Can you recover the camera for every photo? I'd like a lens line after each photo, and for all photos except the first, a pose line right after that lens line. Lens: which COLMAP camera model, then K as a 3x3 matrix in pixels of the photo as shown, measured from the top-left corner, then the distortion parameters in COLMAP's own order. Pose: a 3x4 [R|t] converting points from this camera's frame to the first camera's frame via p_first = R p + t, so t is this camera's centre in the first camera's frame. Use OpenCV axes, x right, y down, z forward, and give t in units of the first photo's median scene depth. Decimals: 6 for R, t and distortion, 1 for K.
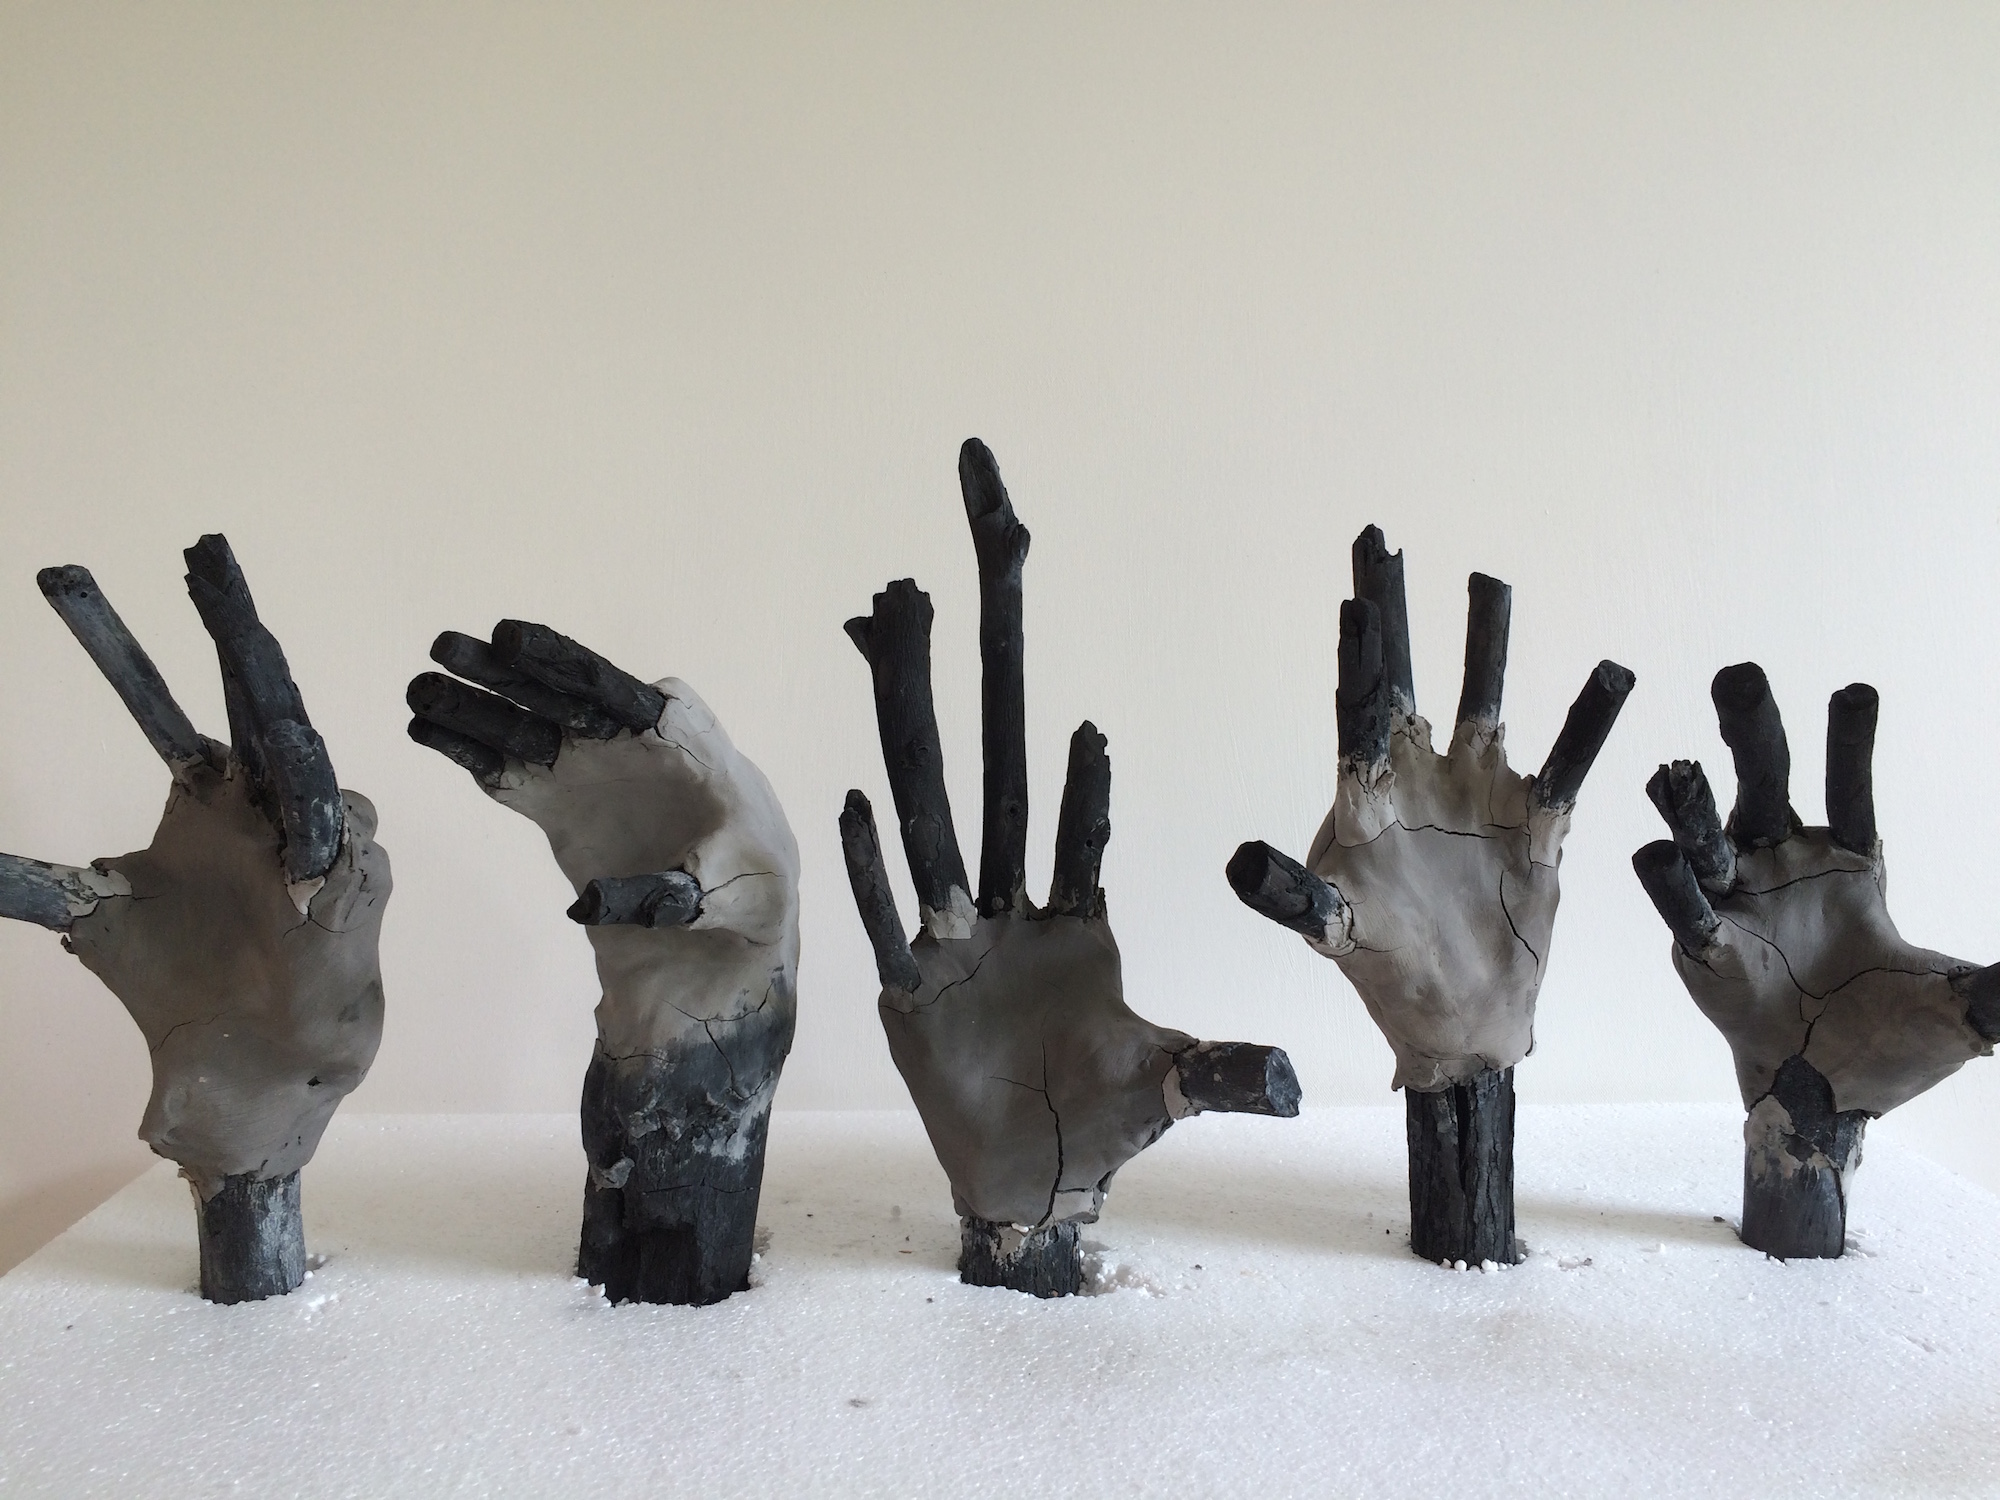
lens RADIAL K [[1688.7, 0, 1007.5], [0, 1688.7, 768.7], [0, 0, 1]] dist [0.069957, -0.095580]
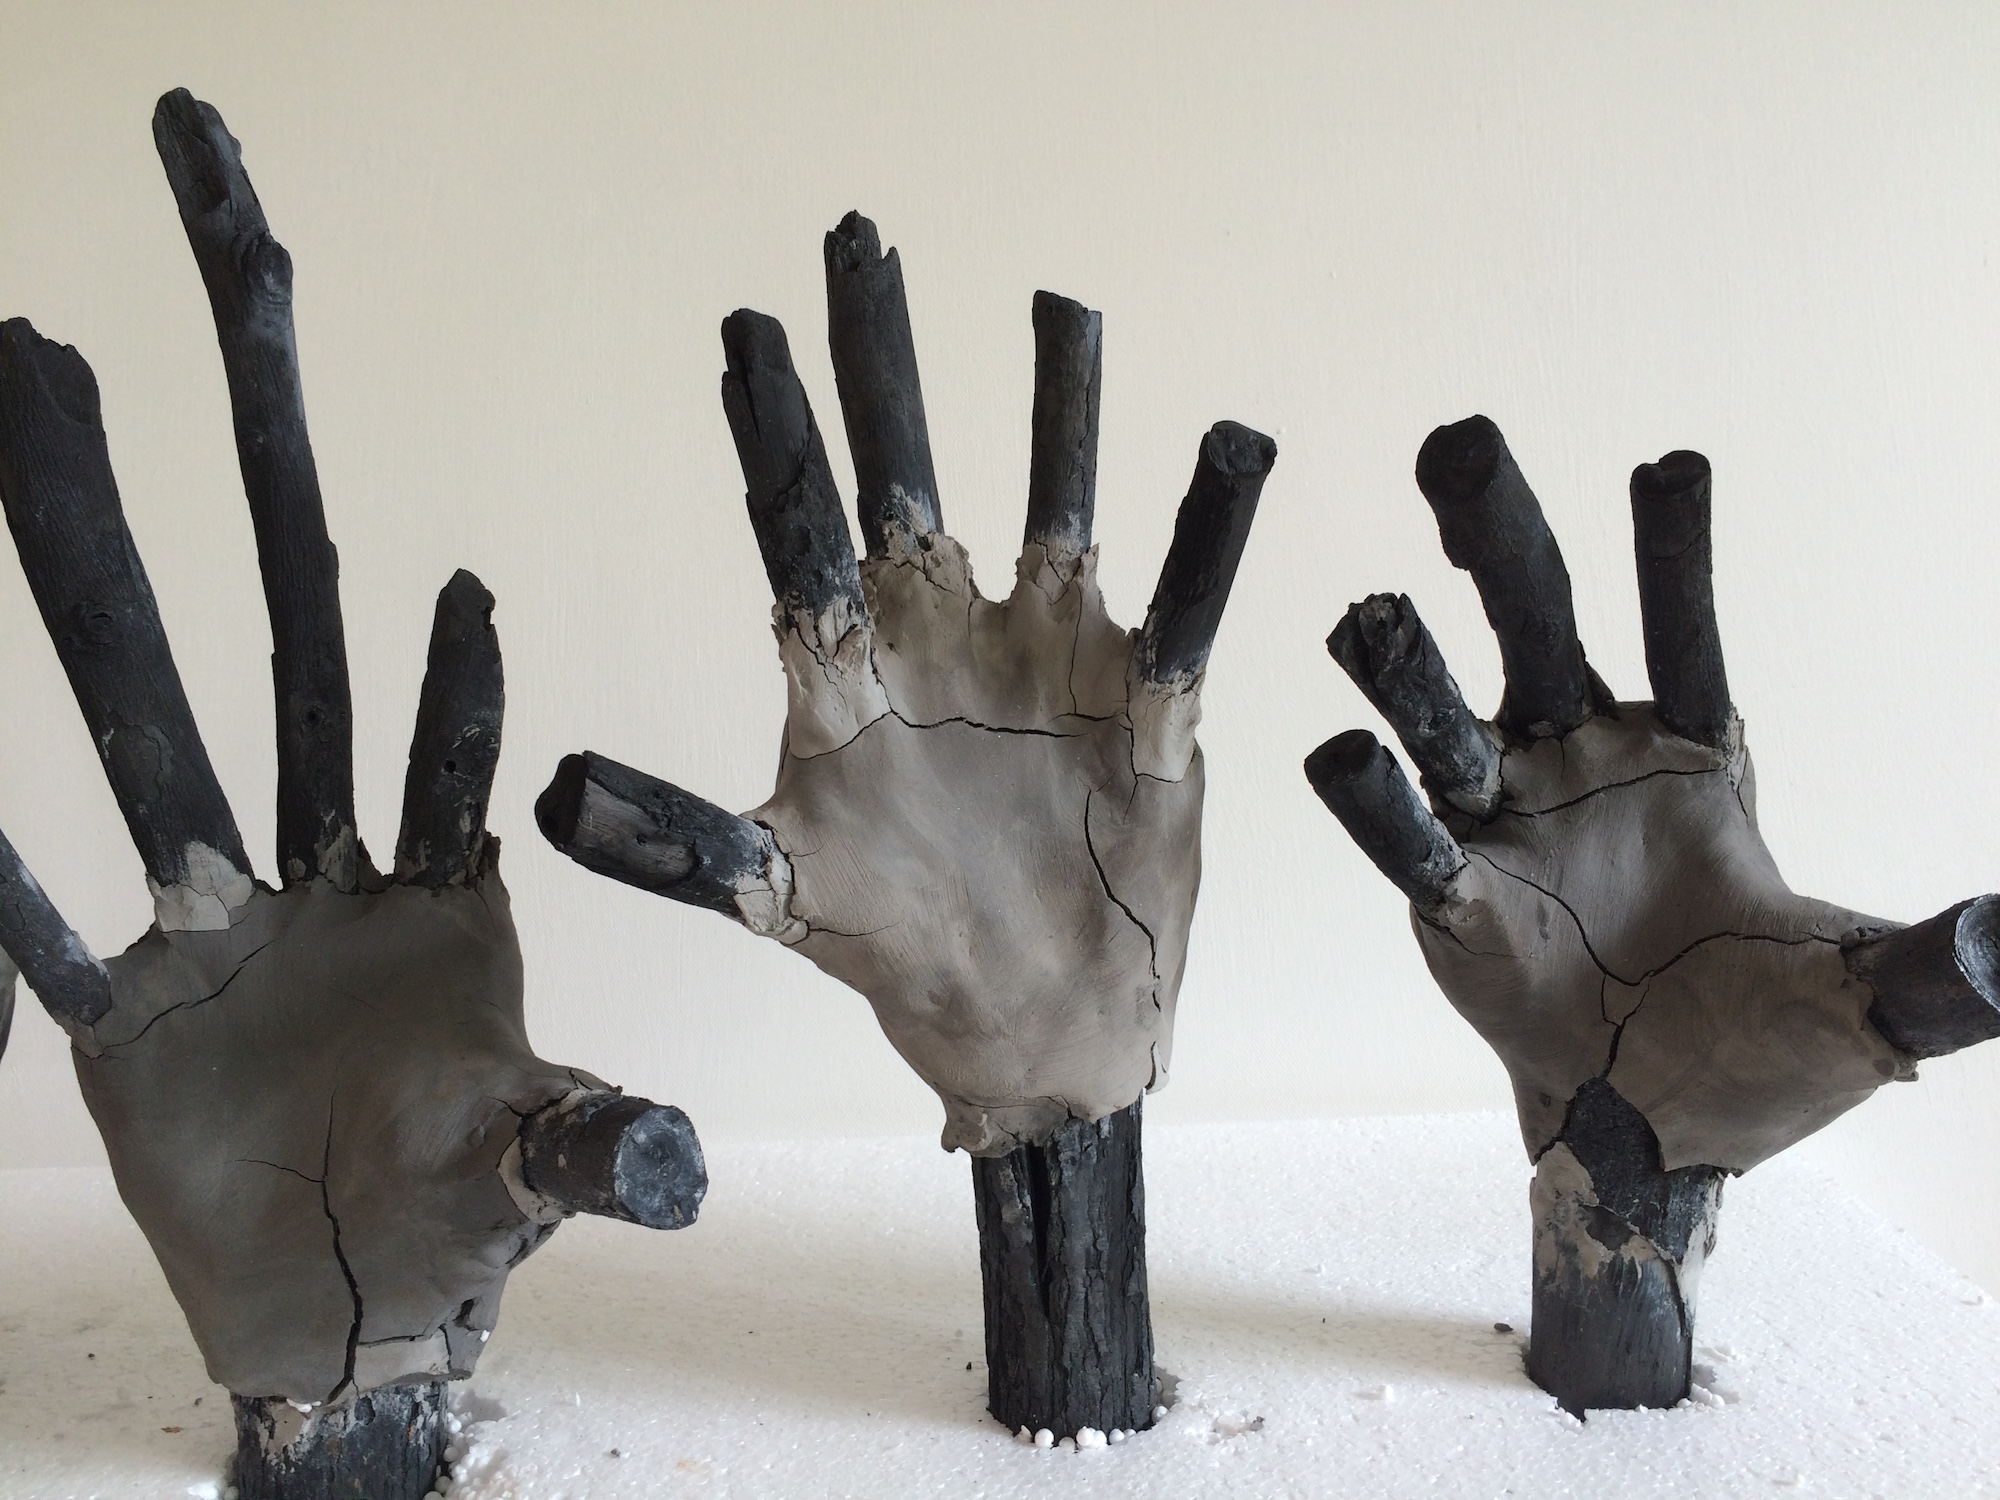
lens RADIAL K [[1688.7, 0, 1020.3], [0, 1688.7, 768.2], [0, 0, 1]] dist [0.069957, -0.095580]
pose [[0.999007, -0.030675, -0.032319, 0.287181], [0.031999, 0.998636, 0.041255, 0.026966], [0.031010, -0.042249, 0.998626, 0.404579]]
